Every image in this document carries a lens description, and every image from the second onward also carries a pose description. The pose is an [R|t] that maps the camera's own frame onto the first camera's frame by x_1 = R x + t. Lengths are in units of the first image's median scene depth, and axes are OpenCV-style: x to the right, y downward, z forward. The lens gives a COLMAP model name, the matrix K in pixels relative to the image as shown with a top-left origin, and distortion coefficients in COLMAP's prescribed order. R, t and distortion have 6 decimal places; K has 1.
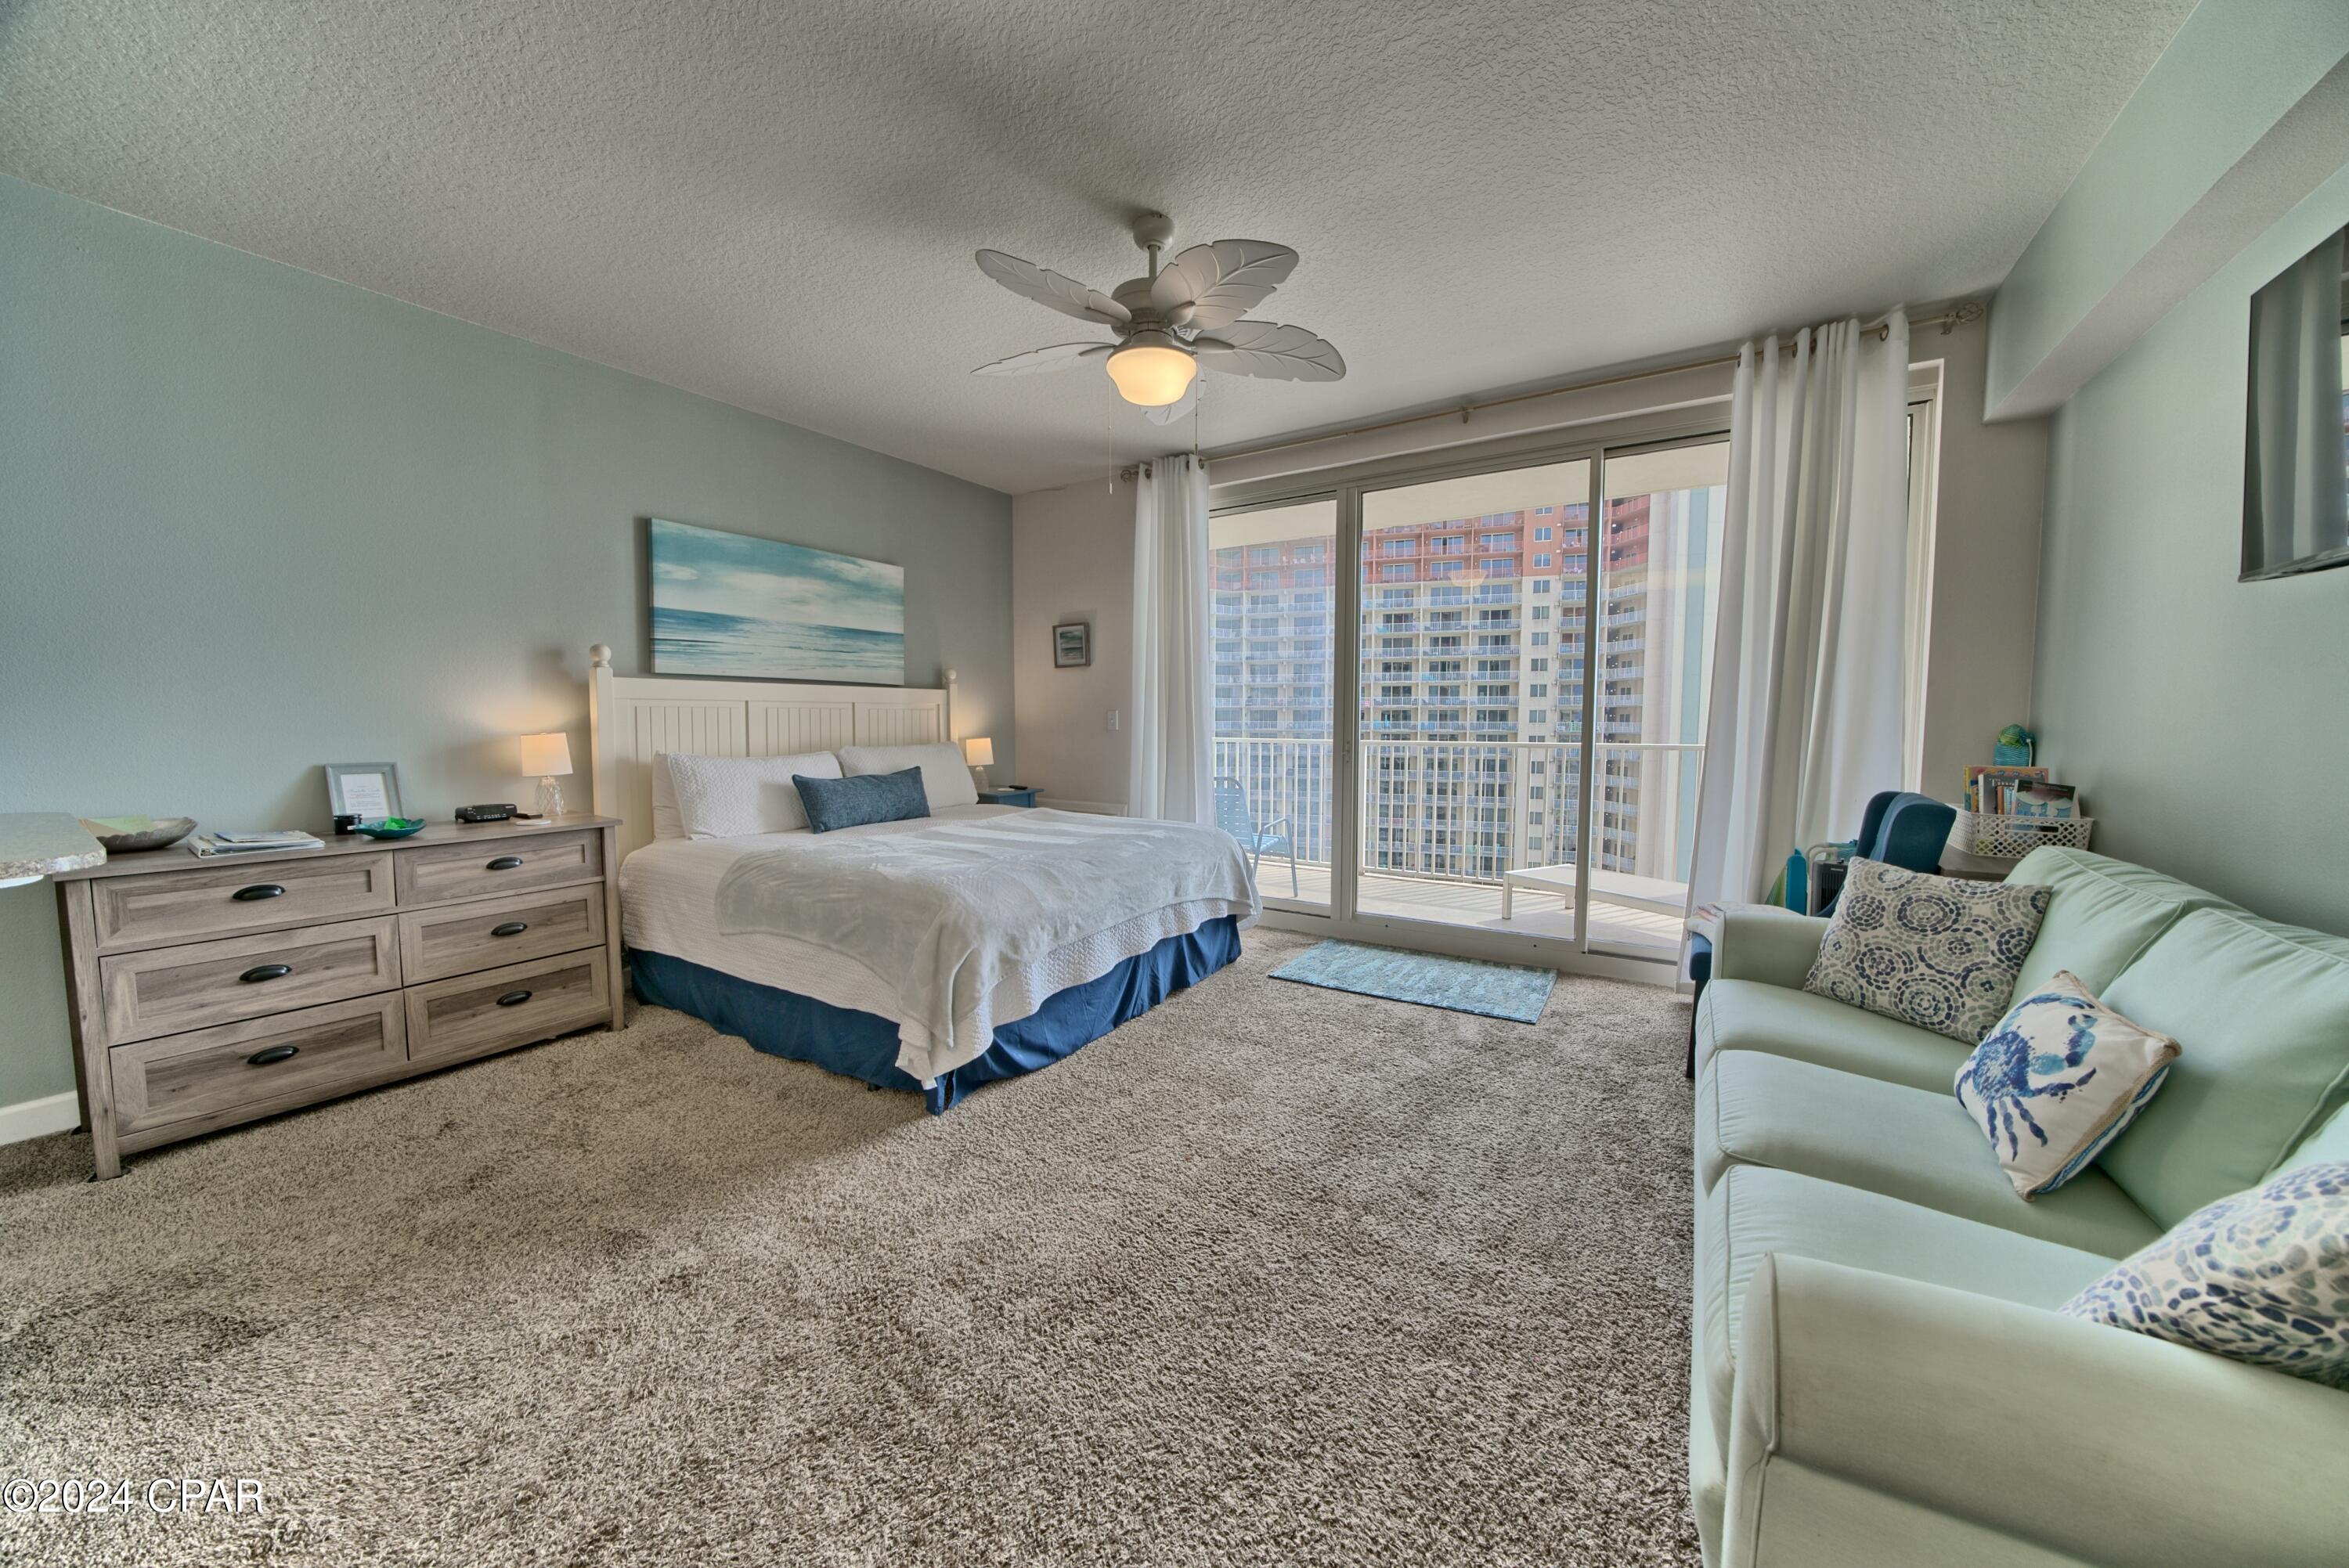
lens RADIAL K [[811.1, 0, 1174.5], [0, 811.1, 776.4], [0, 0, 1]] dist [-0.027733, 0.003364]
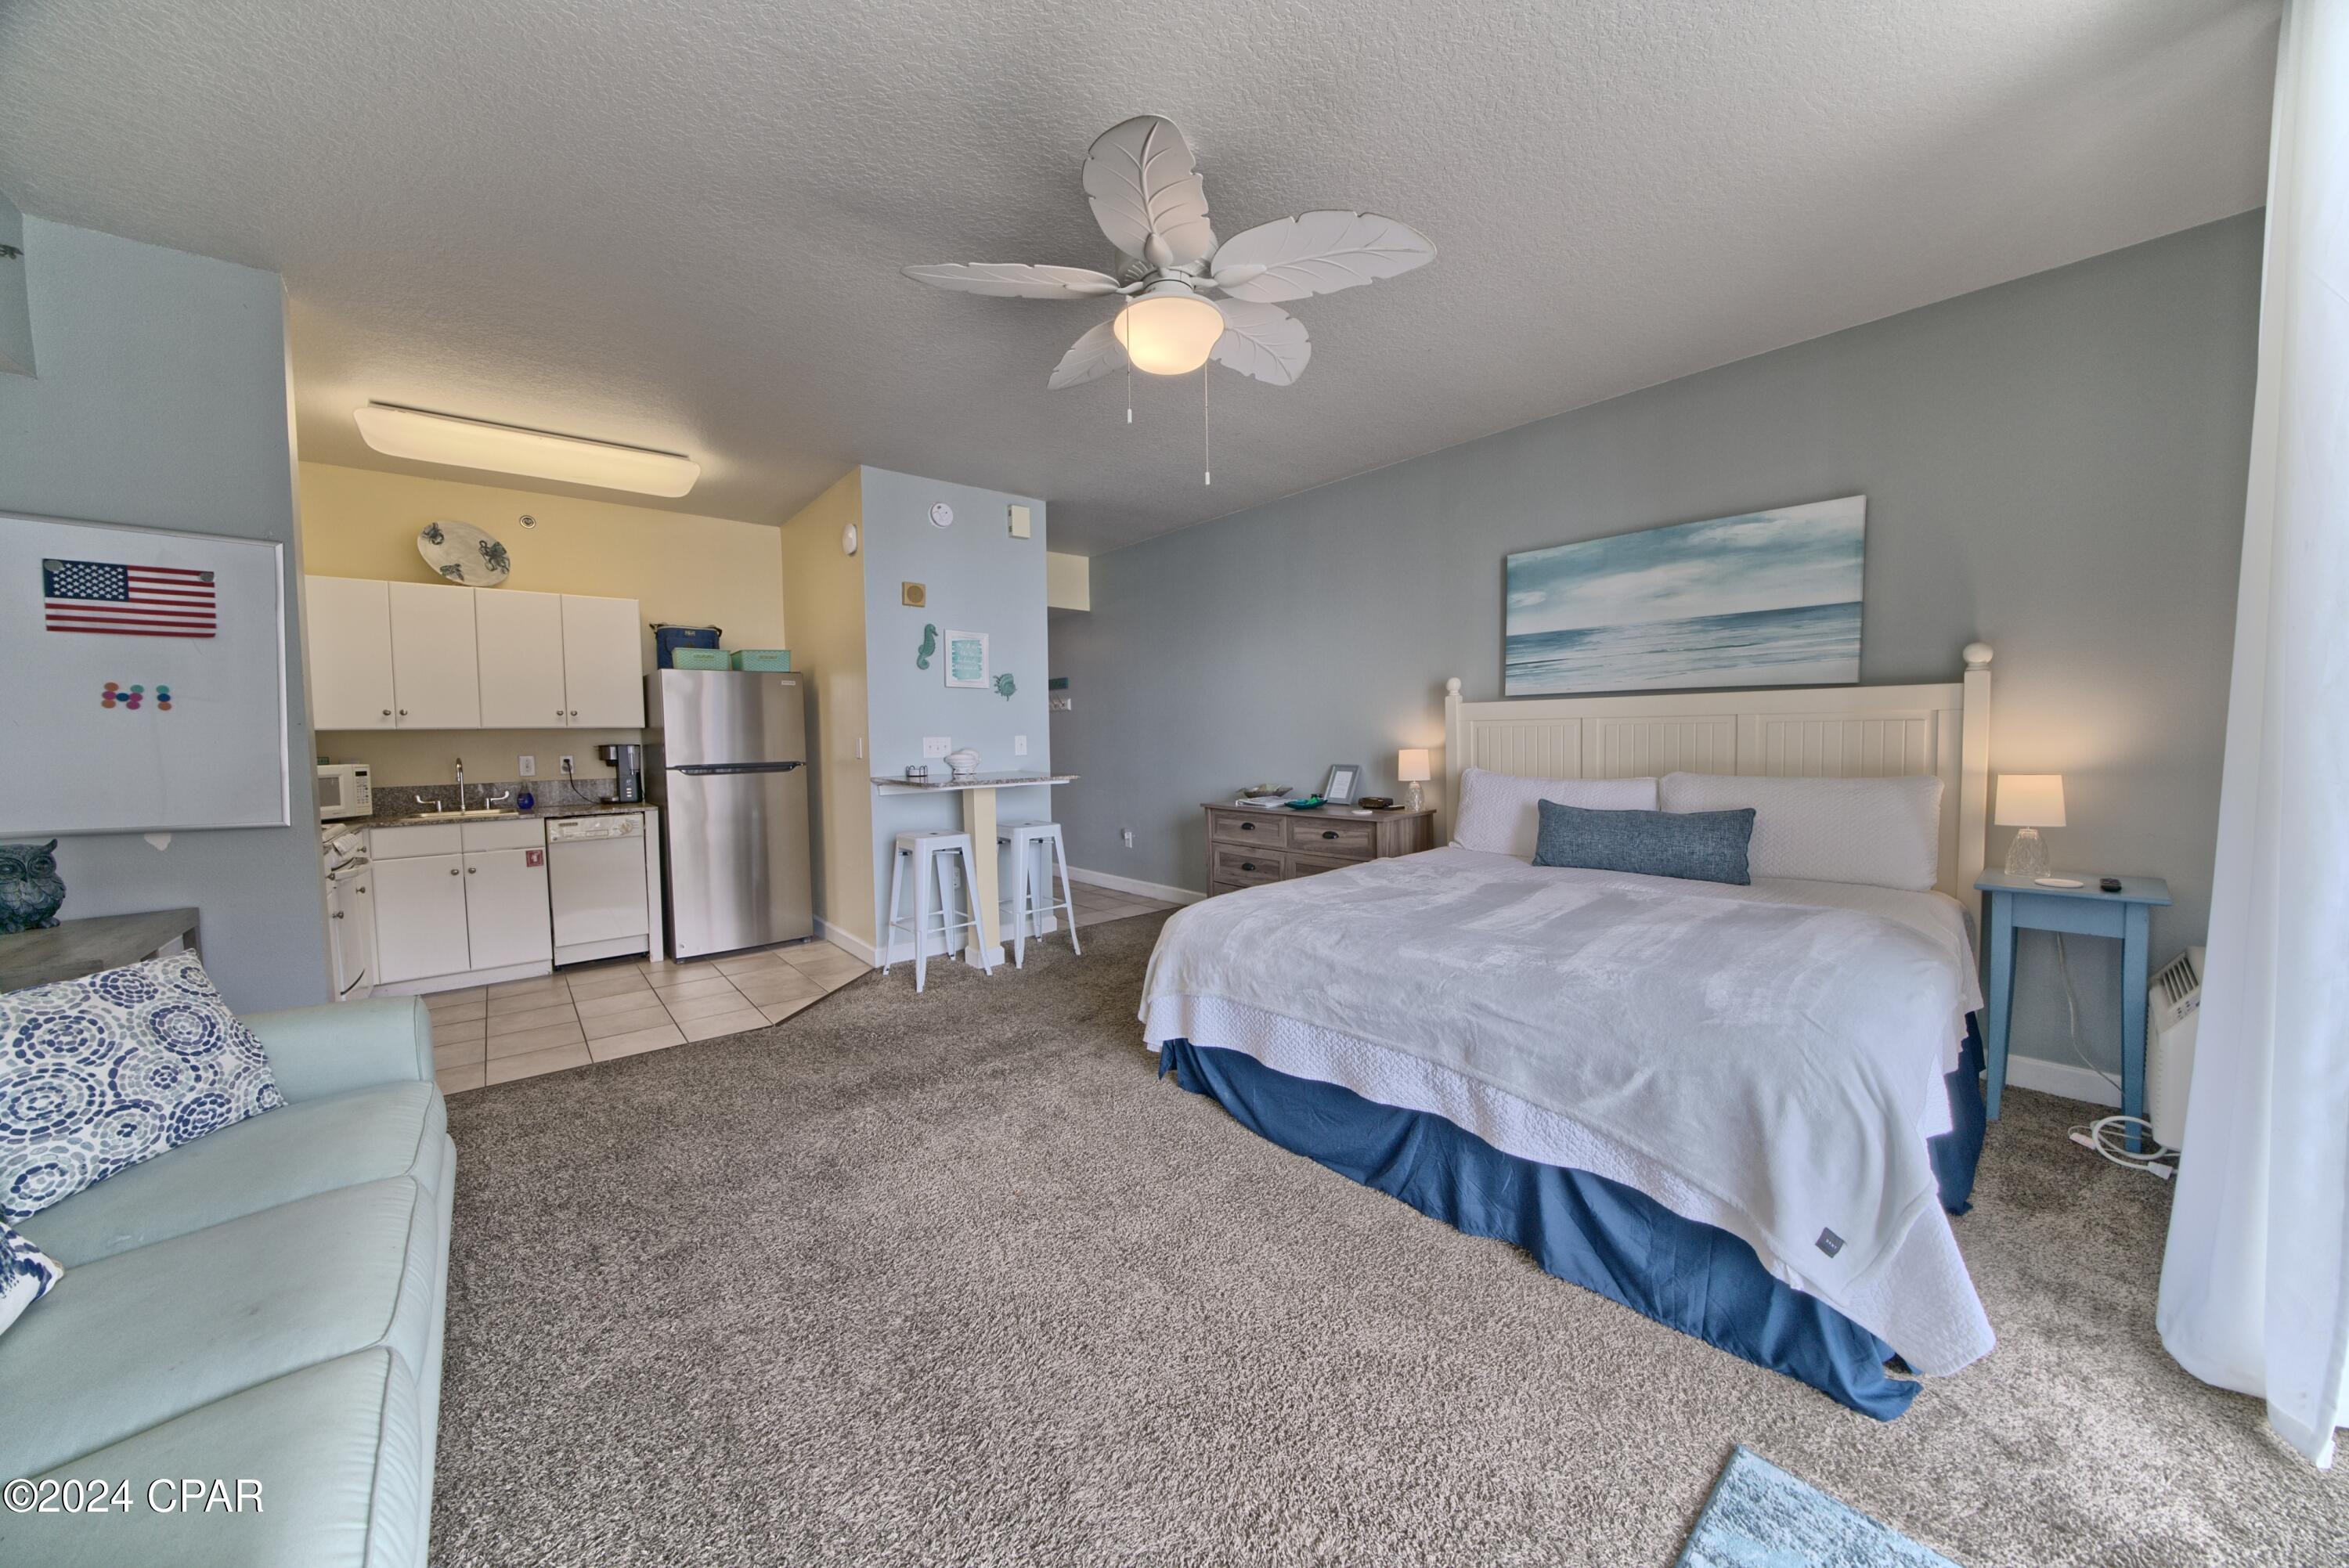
lens RADIAL K [[811.1, 0, 1174.5], [0, 811.1, 776.4], [0, 0, 1]] dist [-0.027733, 0.003364]
pose [[-0.284232, 0.053881, -0.957240, 0.580816], [-0.052208, 0.996068, 0.071569, -0.079186], [0.957333, 0.070318, -0.280301, 0.936518]]
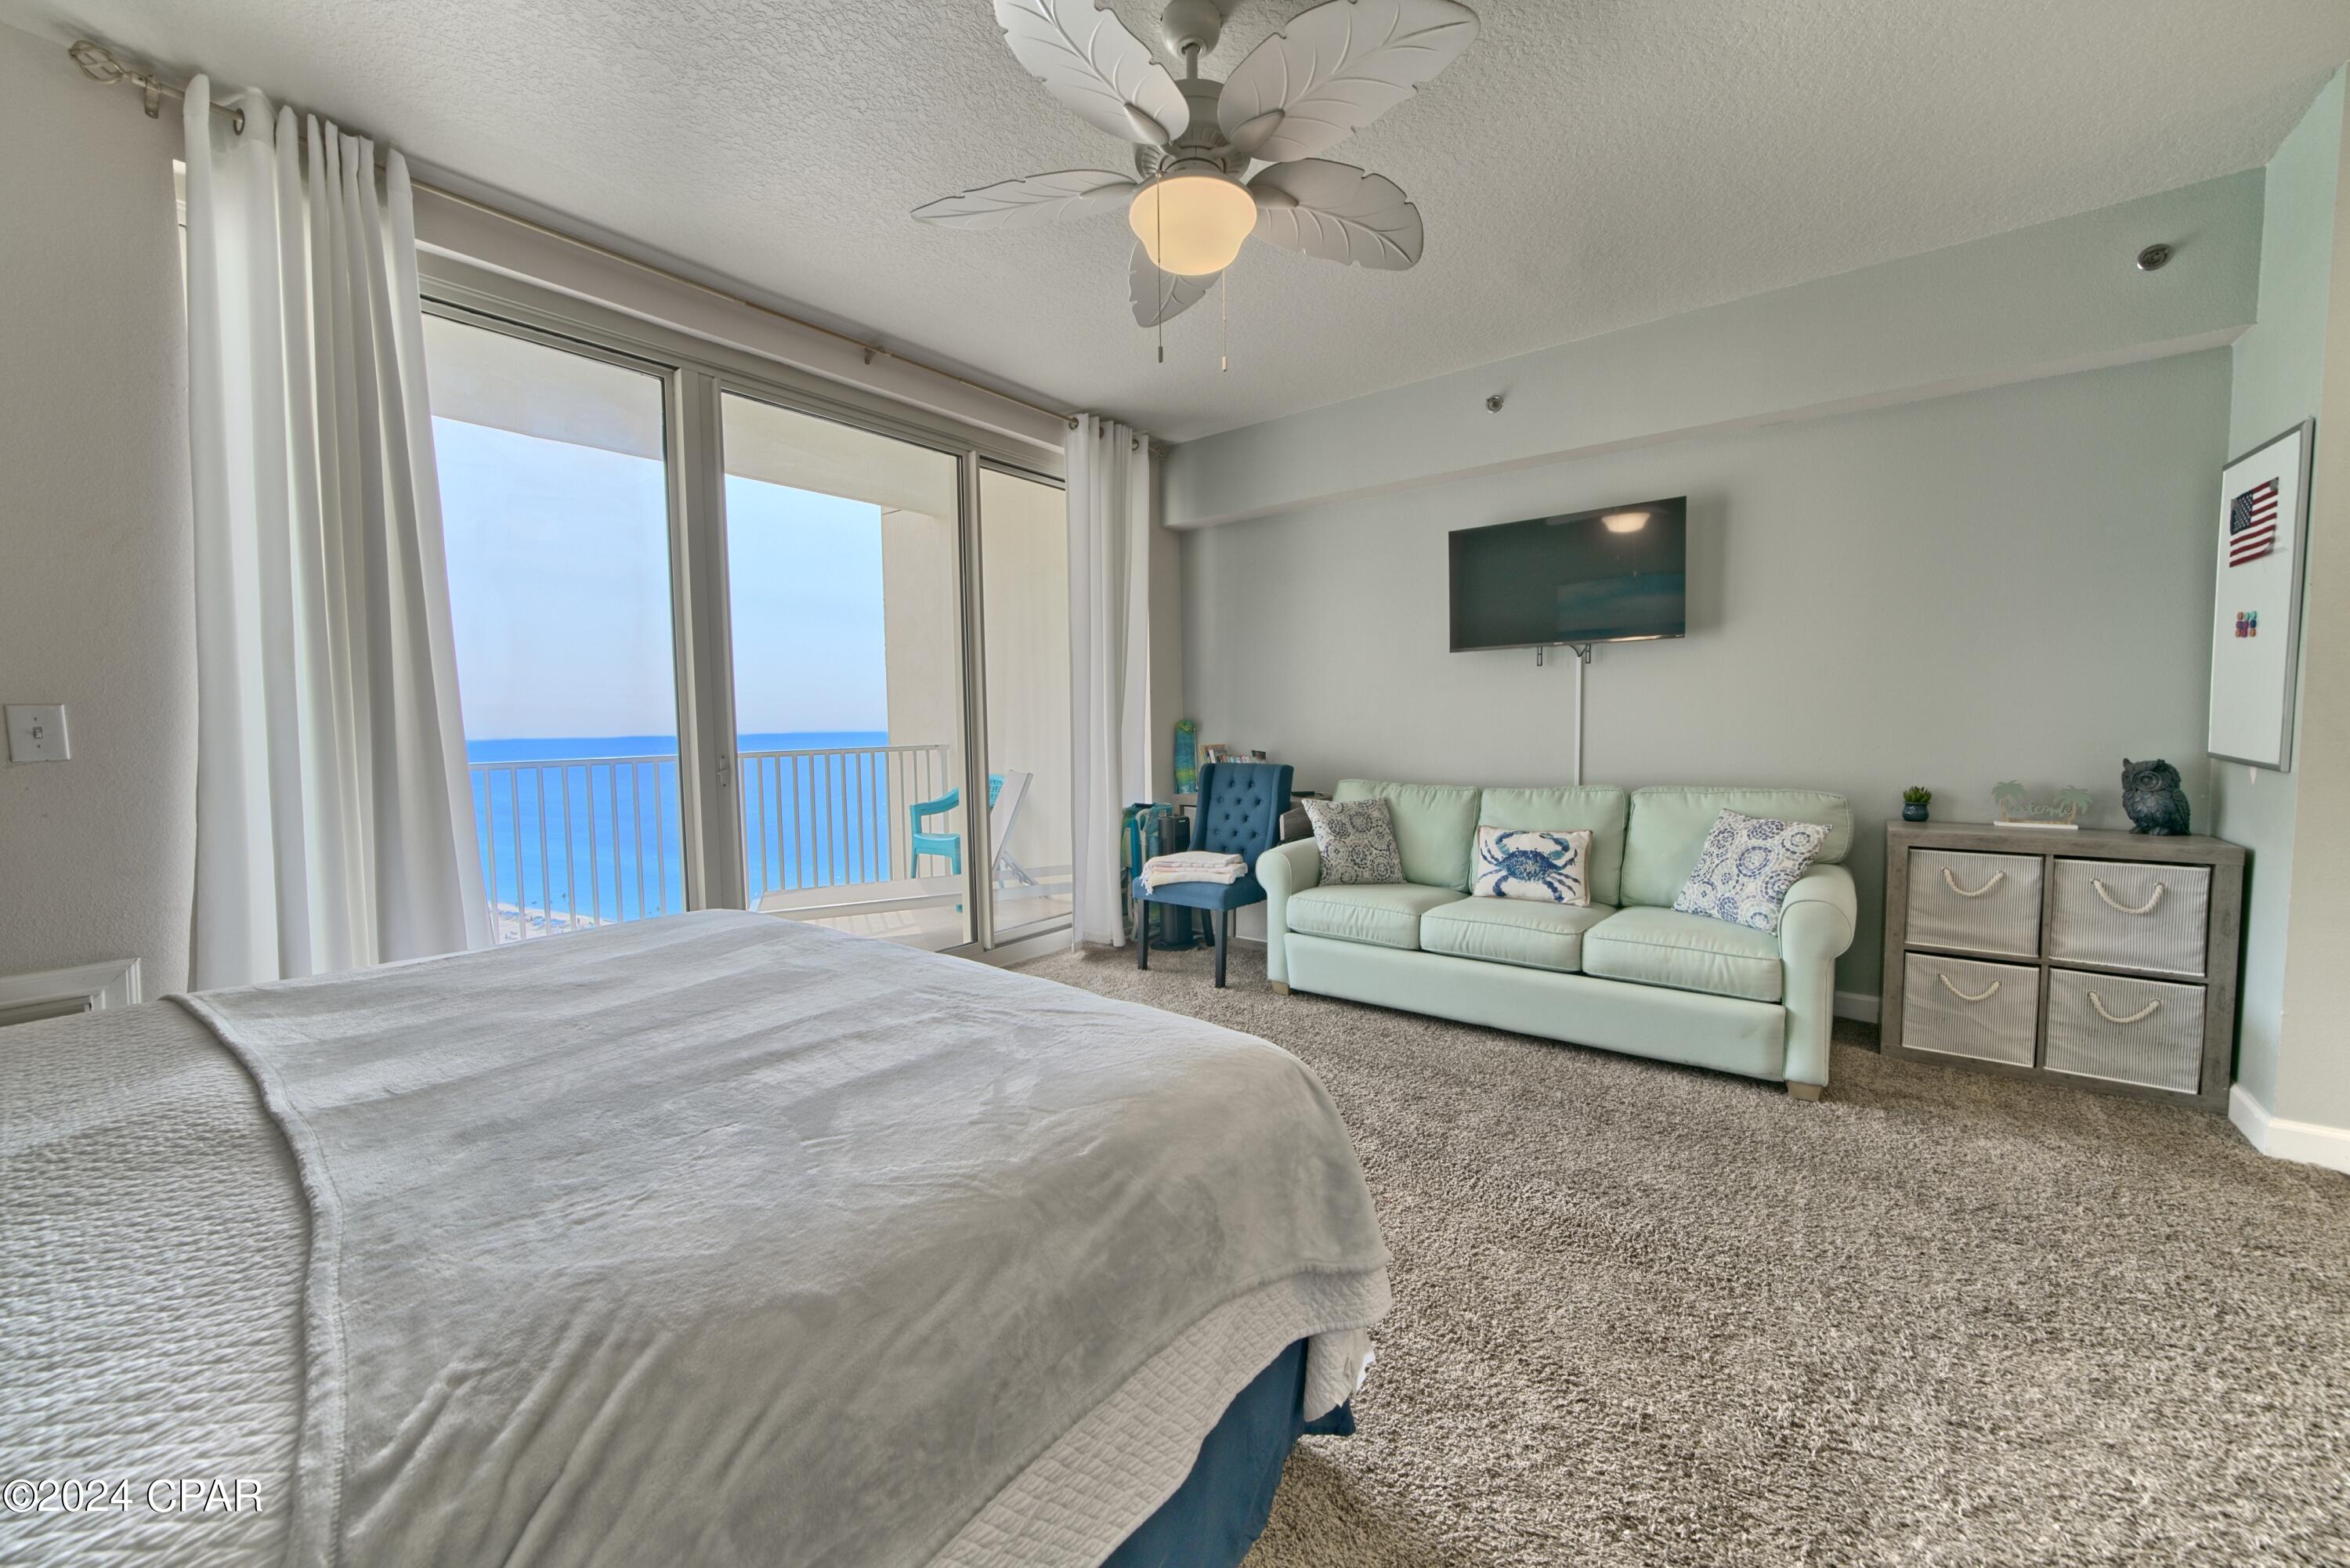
lens RADIAL K [[875.4, 0, 1175.4], [0, 875.4, 776.1], [0, 0, 1]] dist [-0.019272, 0.004565]
pose [[0.087408, -0.063882, 0.994122, -0.609841], [0.086099, 0.994692, 0.056349, -0.044288], [-0.992445, 0.080668, 0.092445, 0.726844]]
